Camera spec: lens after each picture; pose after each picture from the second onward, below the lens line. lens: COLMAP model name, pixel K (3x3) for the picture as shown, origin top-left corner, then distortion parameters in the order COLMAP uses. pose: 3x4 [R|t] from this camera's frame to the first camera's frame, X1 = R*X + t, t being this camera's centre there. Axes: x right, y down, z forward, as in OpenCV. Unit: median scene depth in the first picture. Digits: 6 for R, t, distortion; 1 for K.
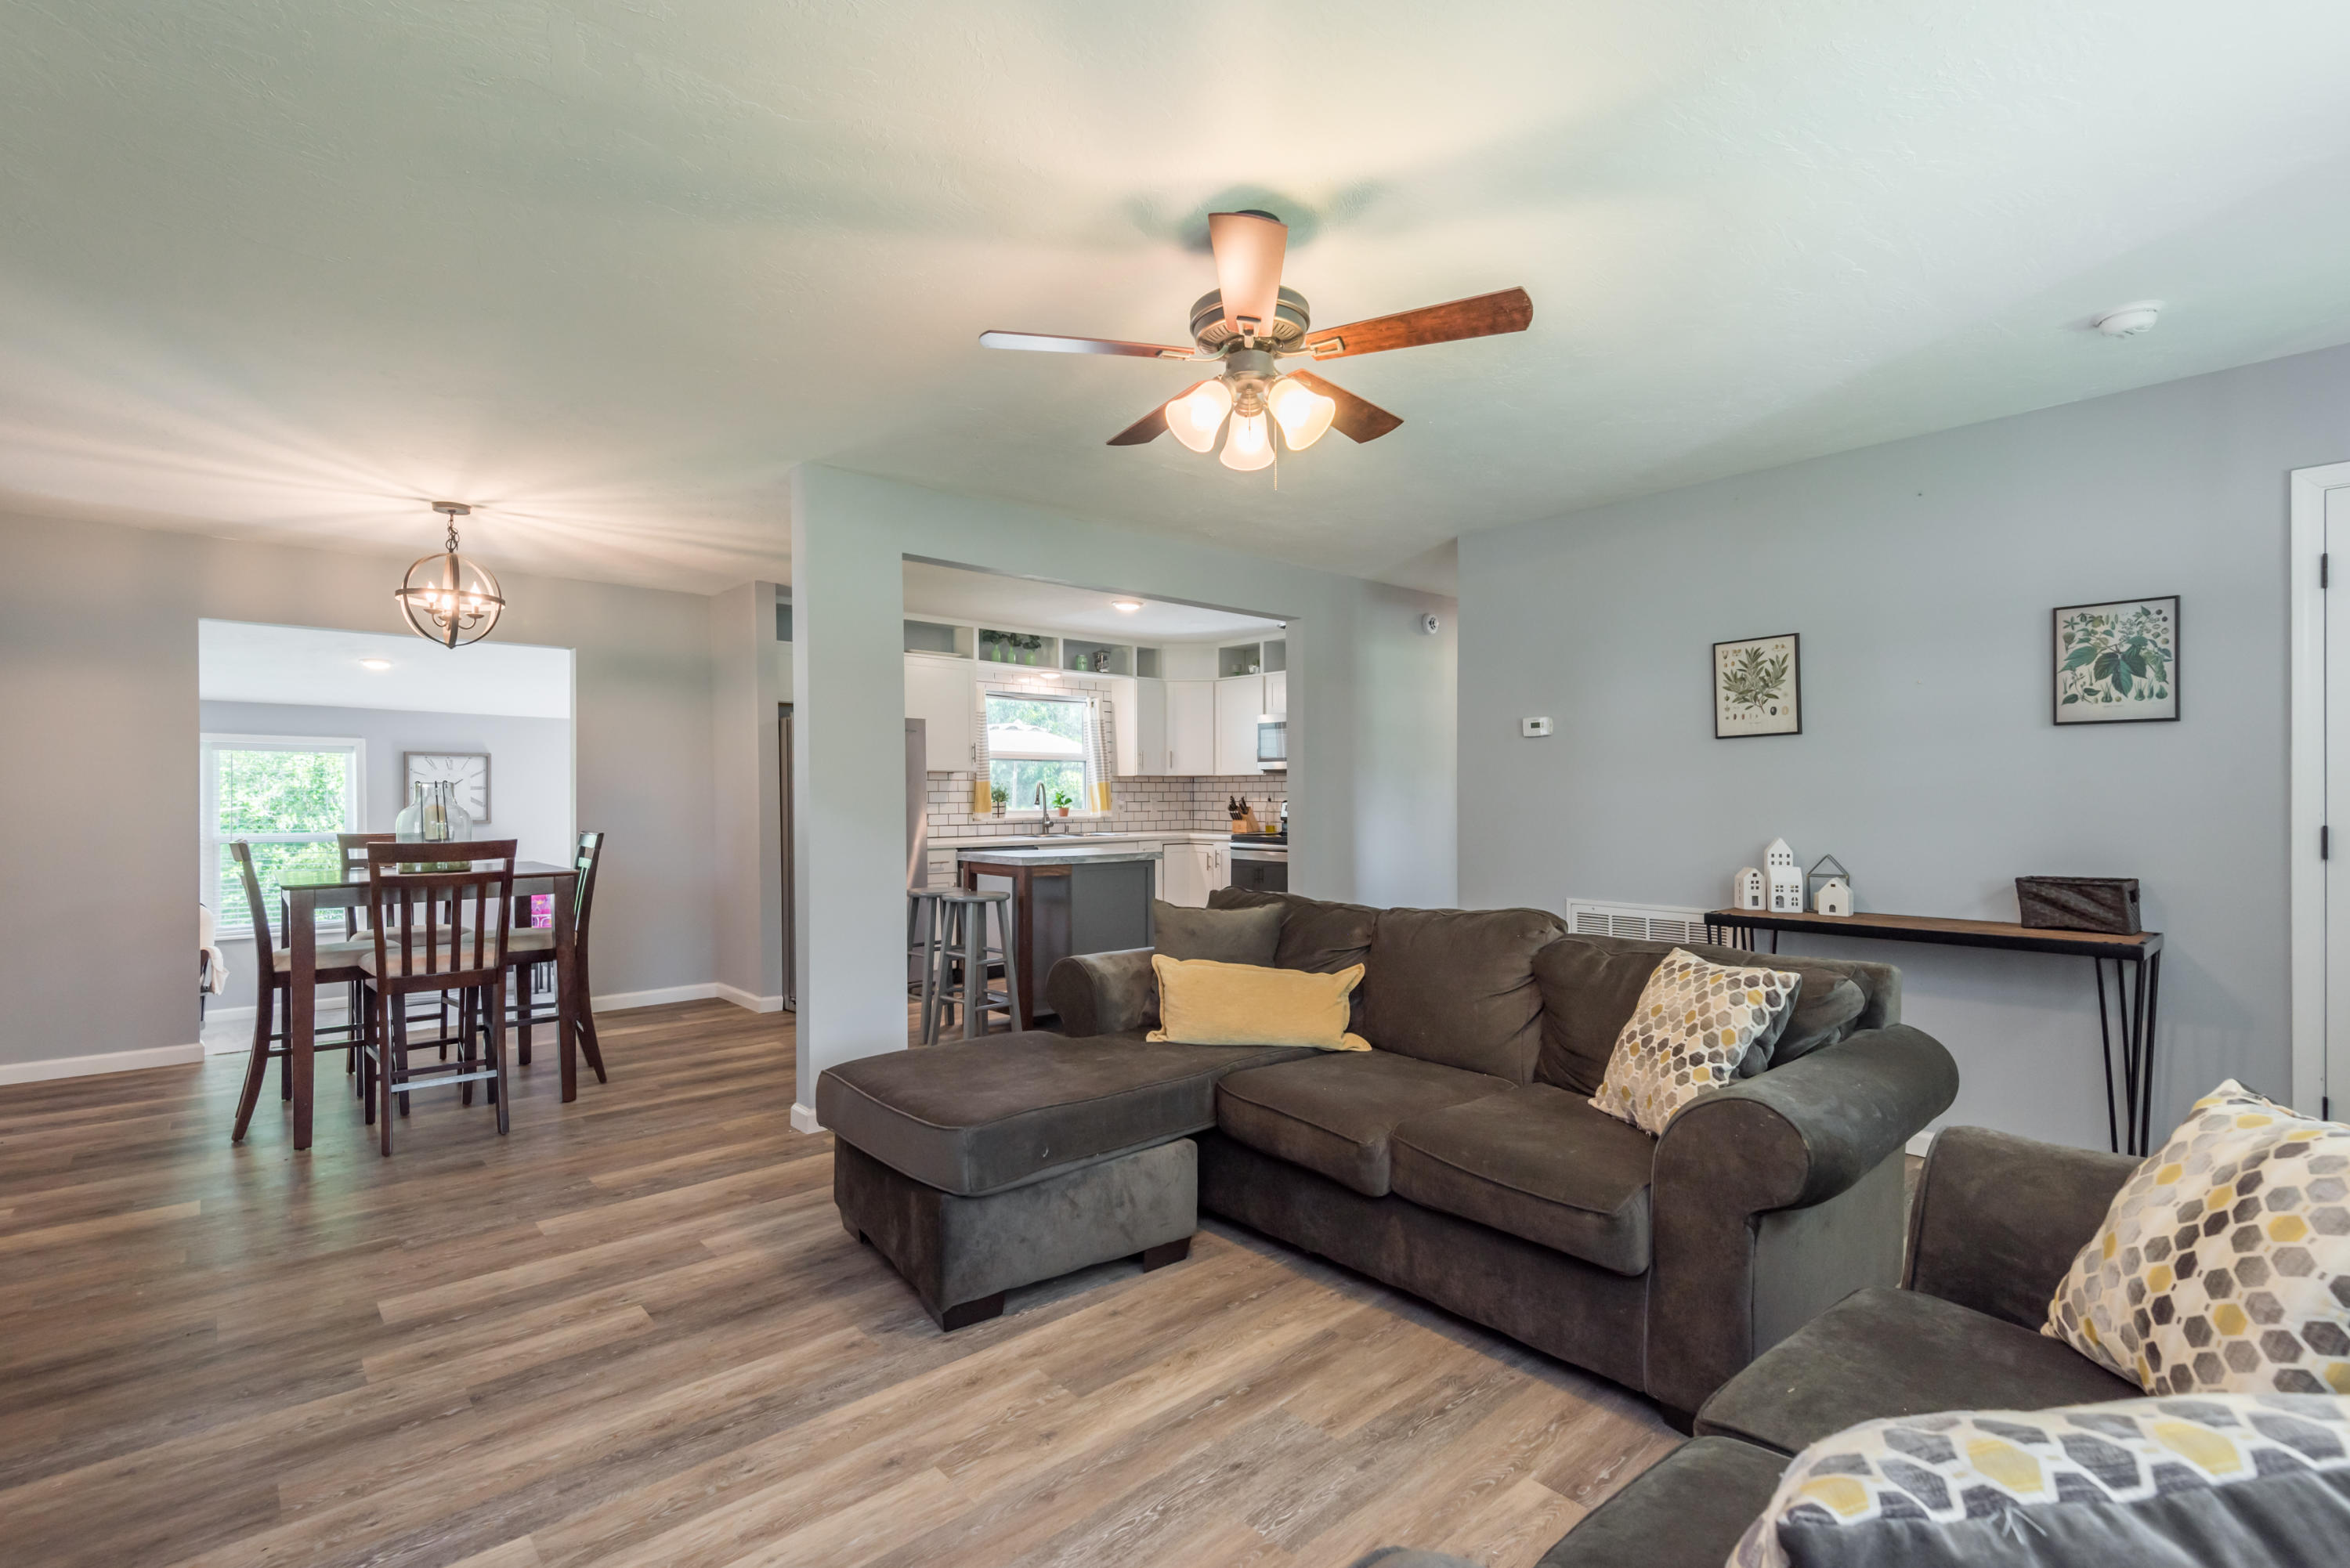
lens RADIAL K [[1072.2, 0, 1168.2], [0, 1072.2, 798.2], [0, 0, 1]] dist [0.031247, -0.018855]
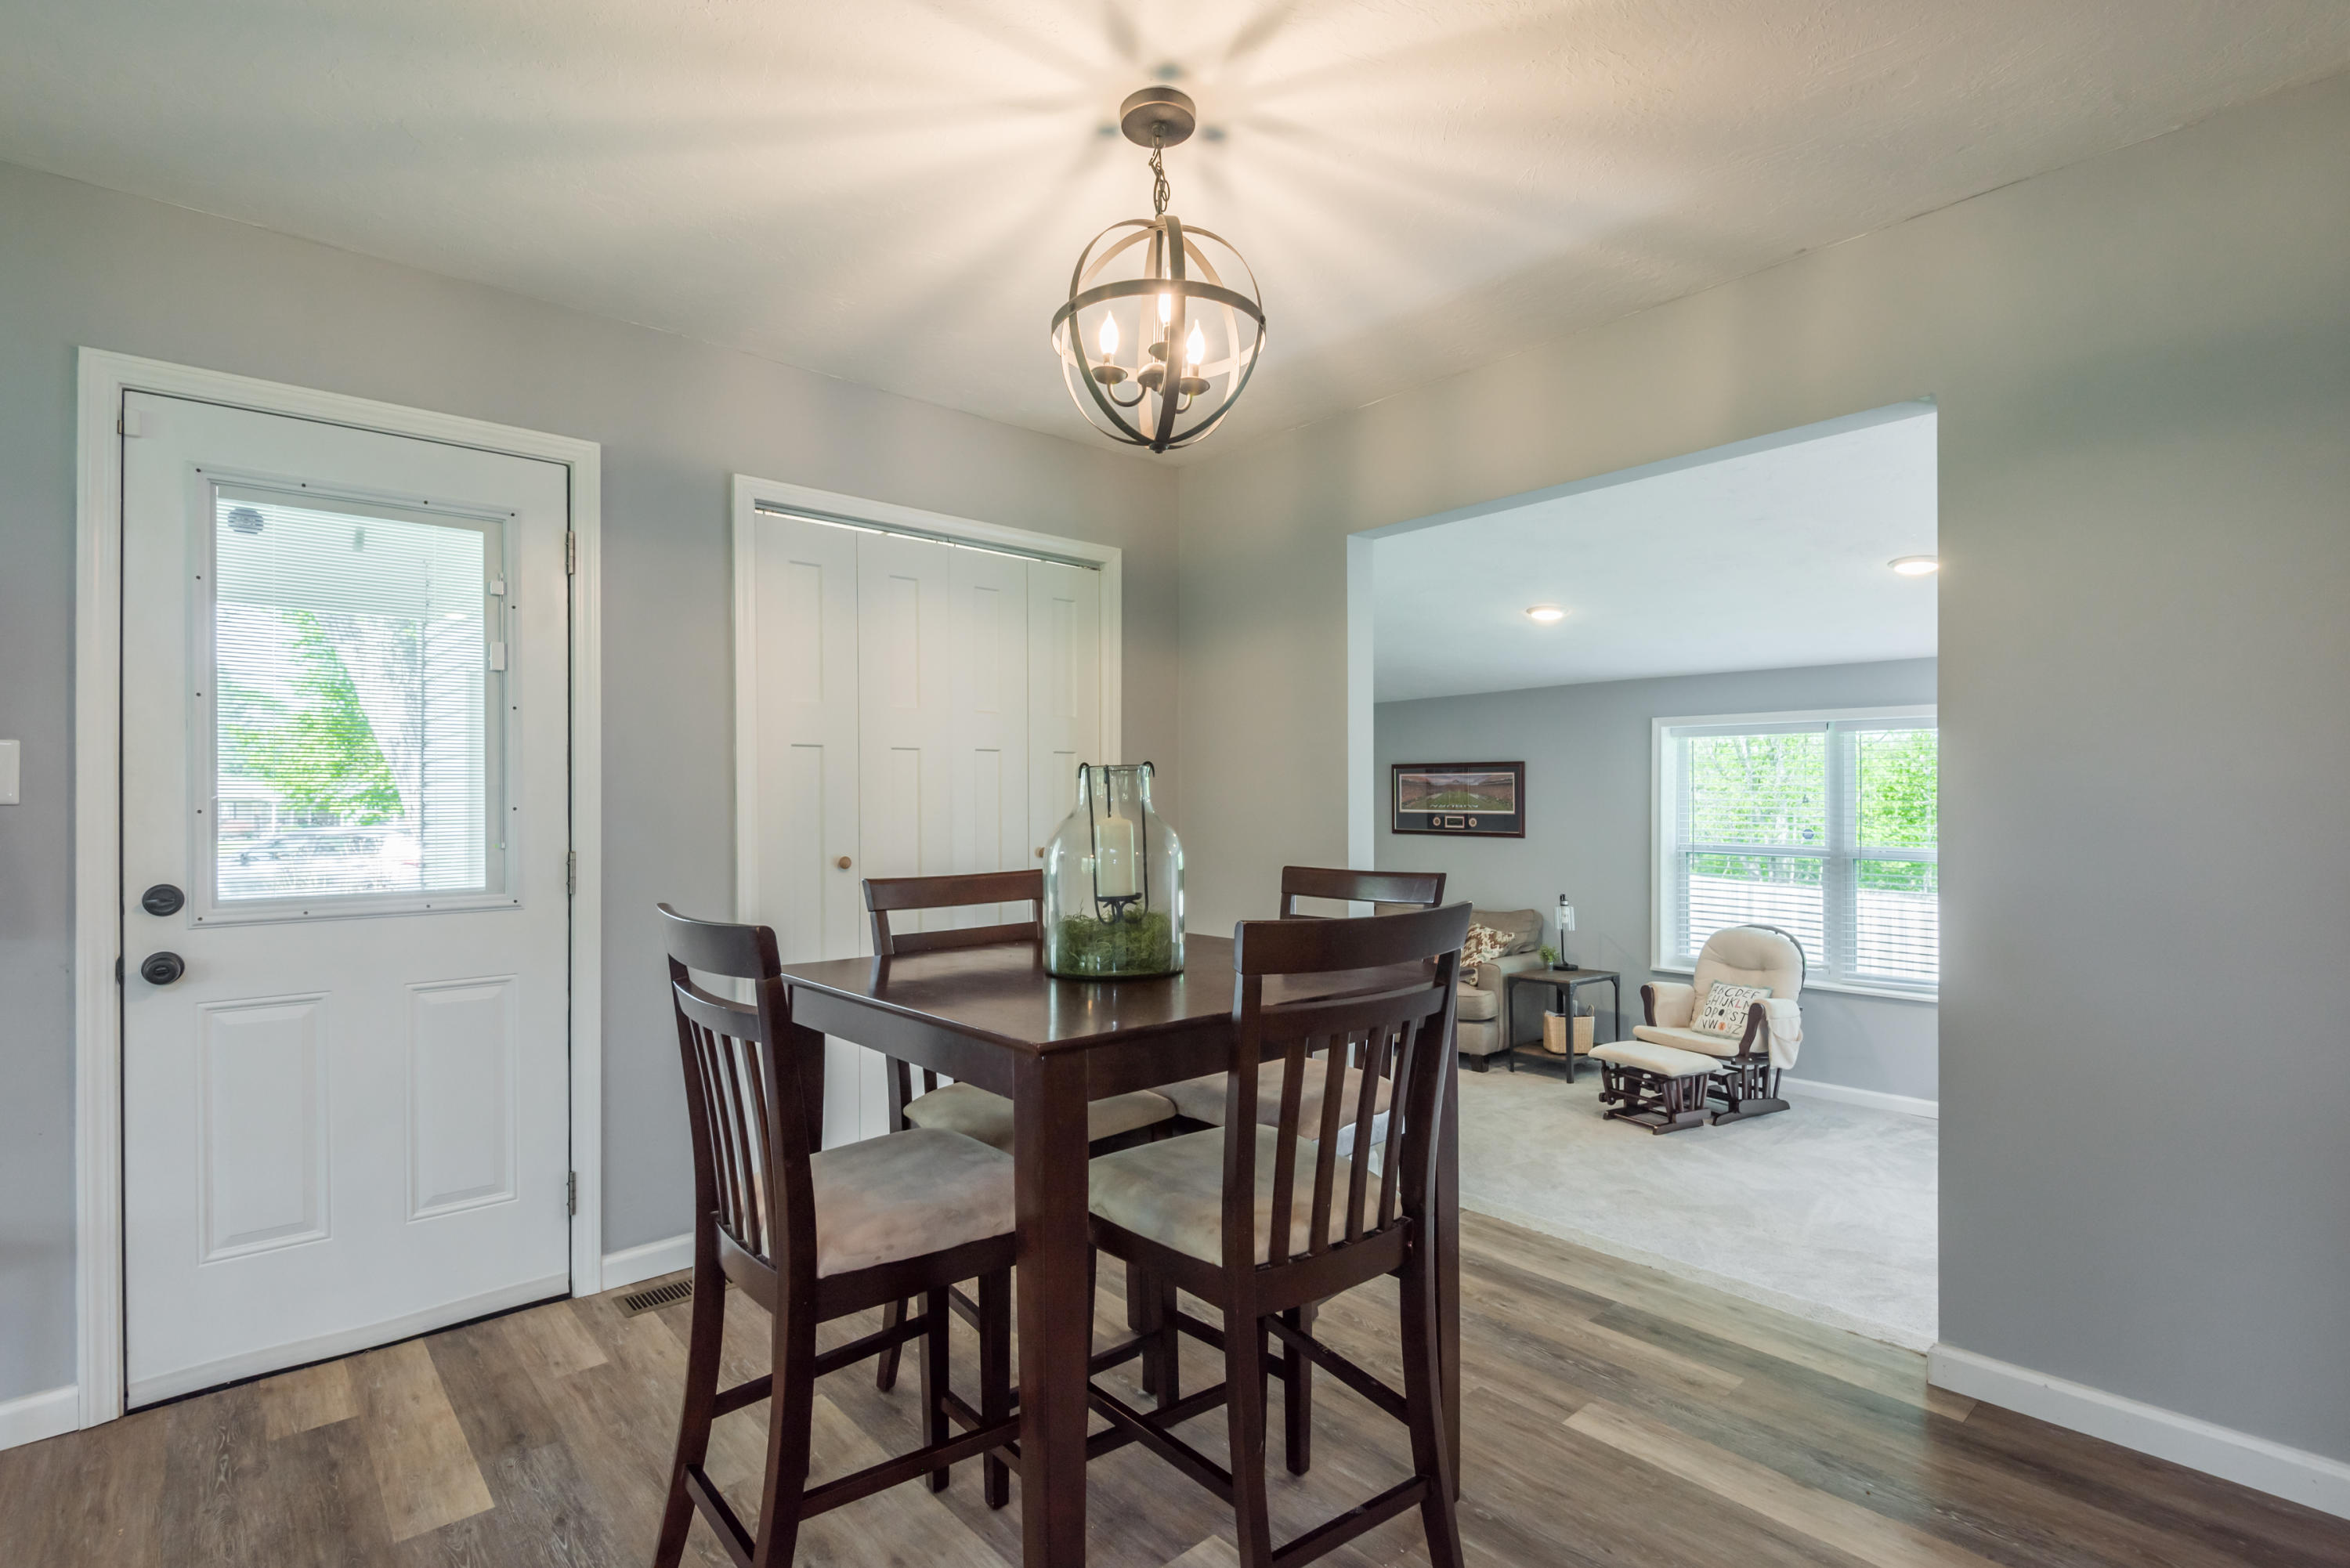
lens RADIAL K [[1092.5, 0, 1176.7], [0, 1092.5, 796.8], [0, 0, 1]] dist [0.003657, 0.000037]
pose [[-0.006013, 0.000599, -0.999982, -0.273487], [0.002672, 0.999996, 0.000583, -0.002667], [0.999978, -0.002669, -0.006014, 1.176039]]
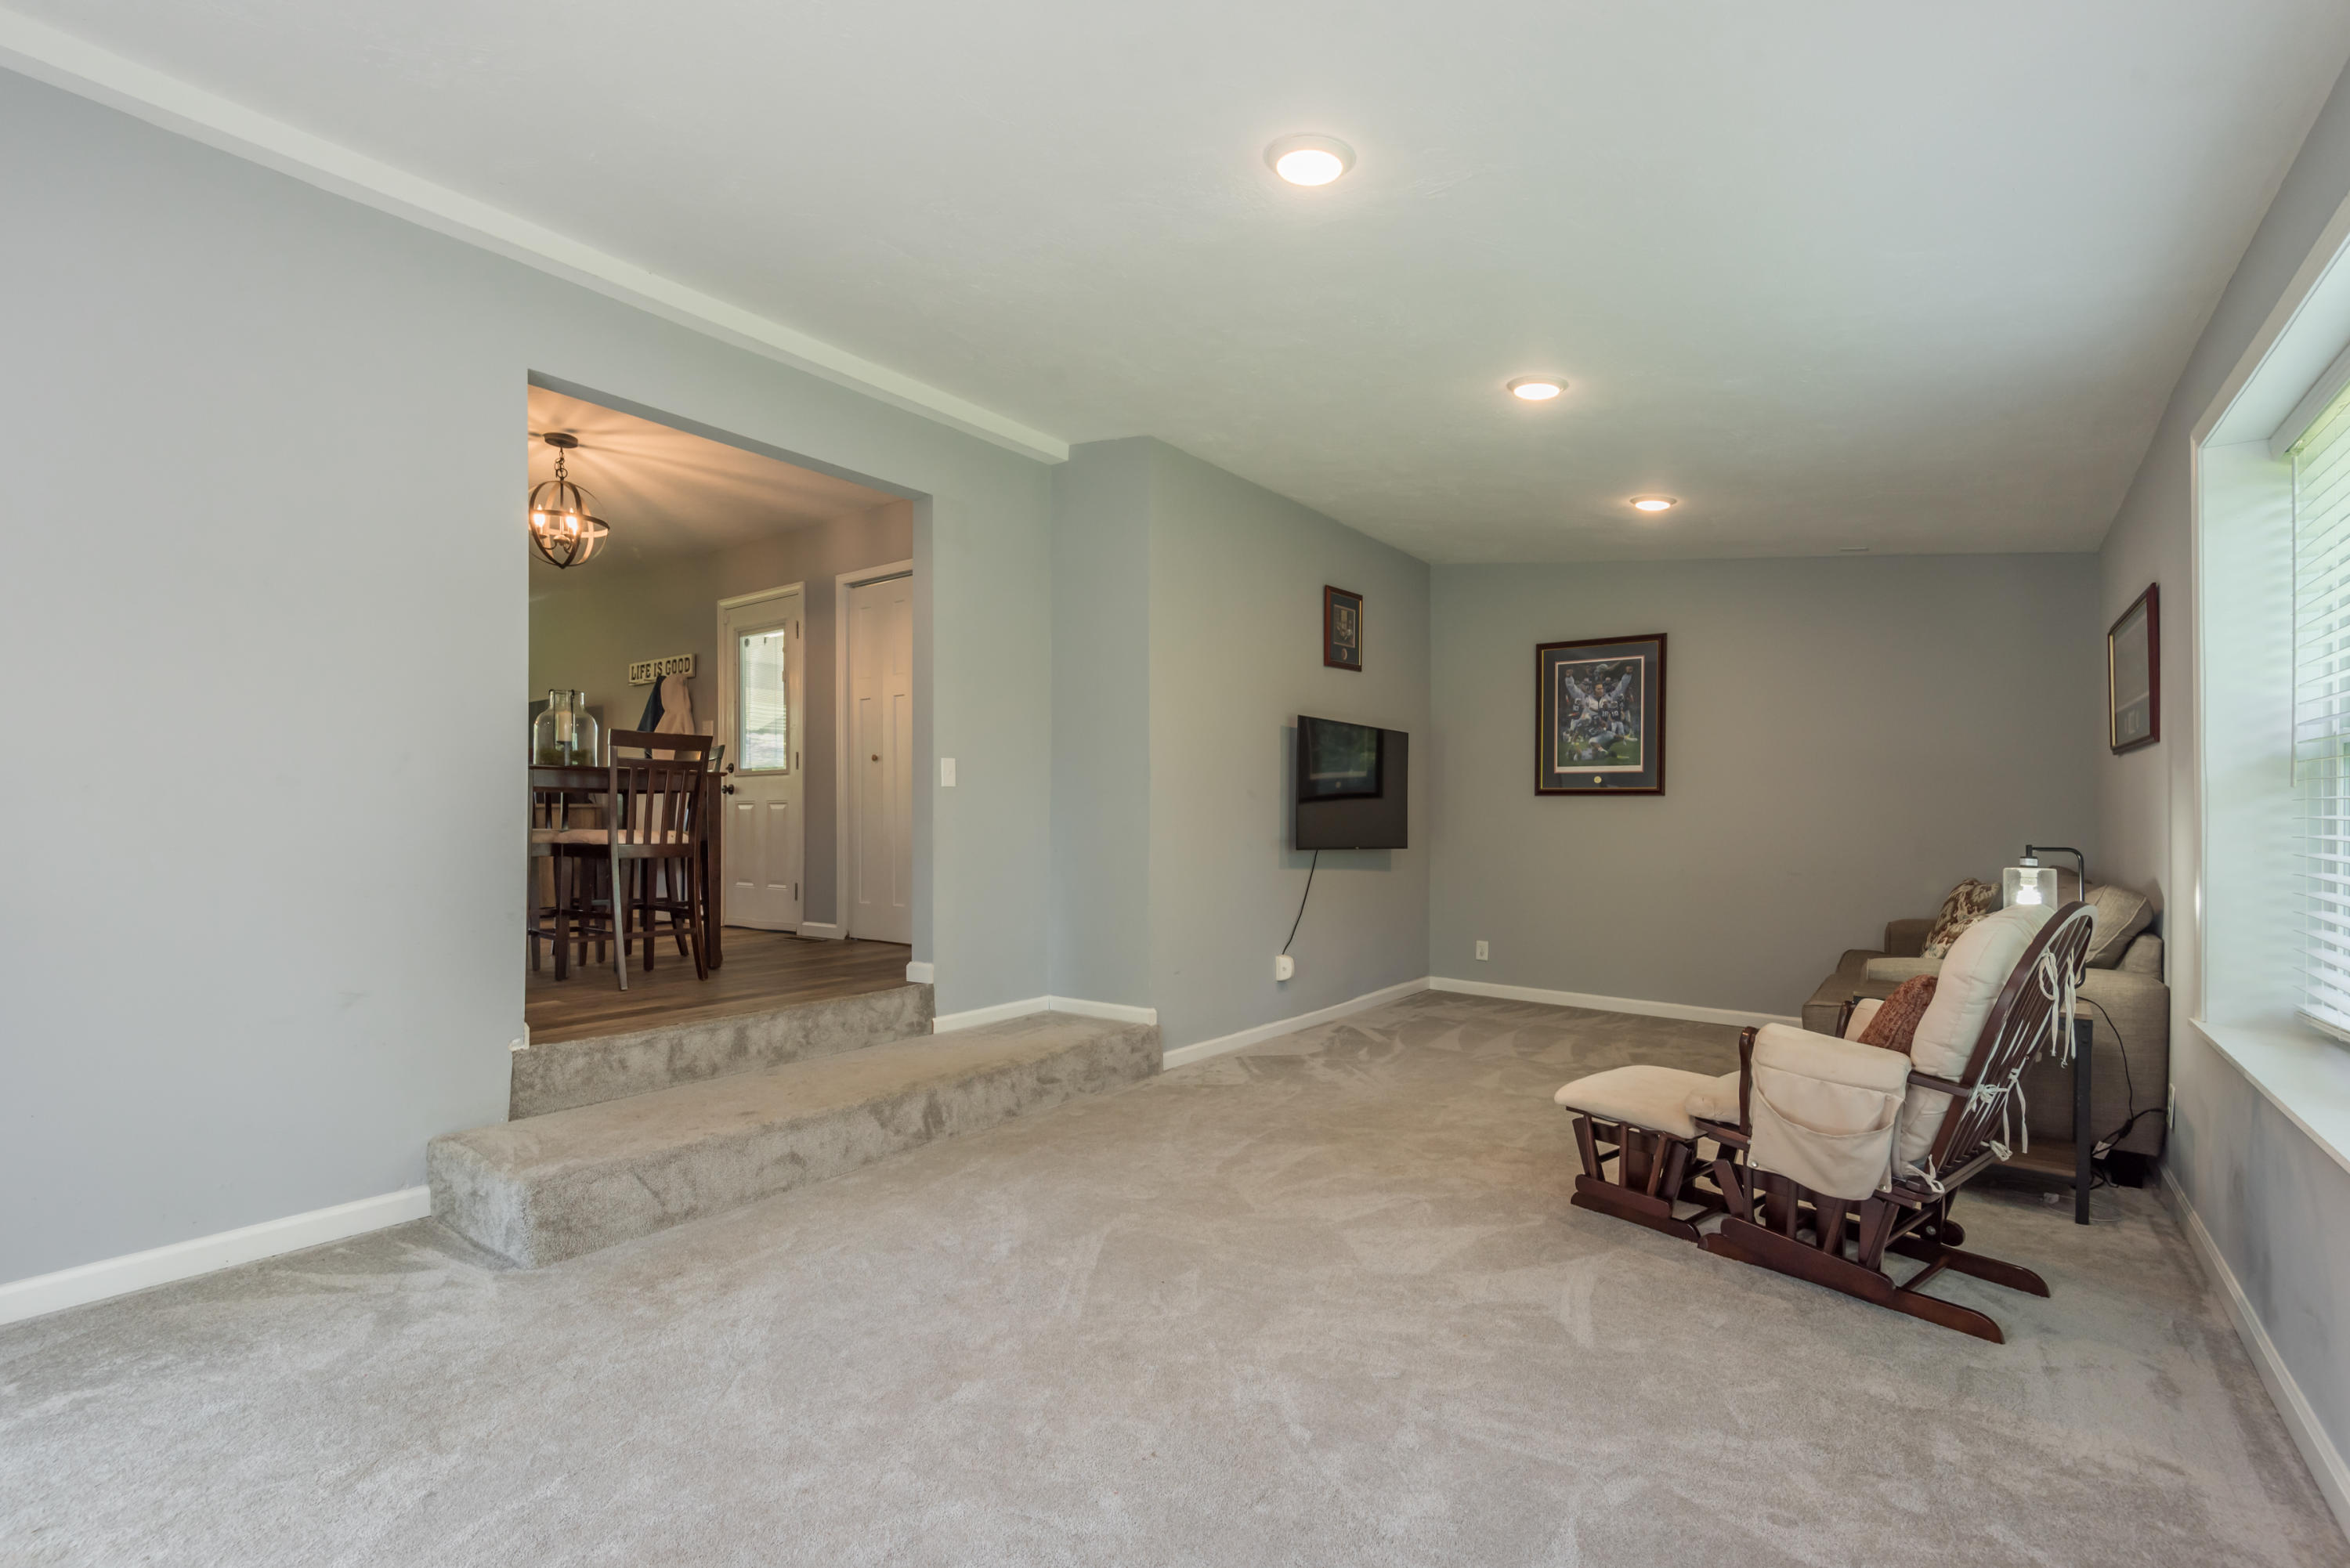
lens RADIAL K [[1072.2, 0, 1168.2], [0, 1072.2, 798.2], [0, 0, 1]] dist [0.031247, -0.018855]
pose [[-0.981164, 0.000867, -0.193175, -1.223903], [0.004389, 0.999832, -0.017807, 0.137060], [0.193127, -0.018319, -0.981003, 2.551840]]
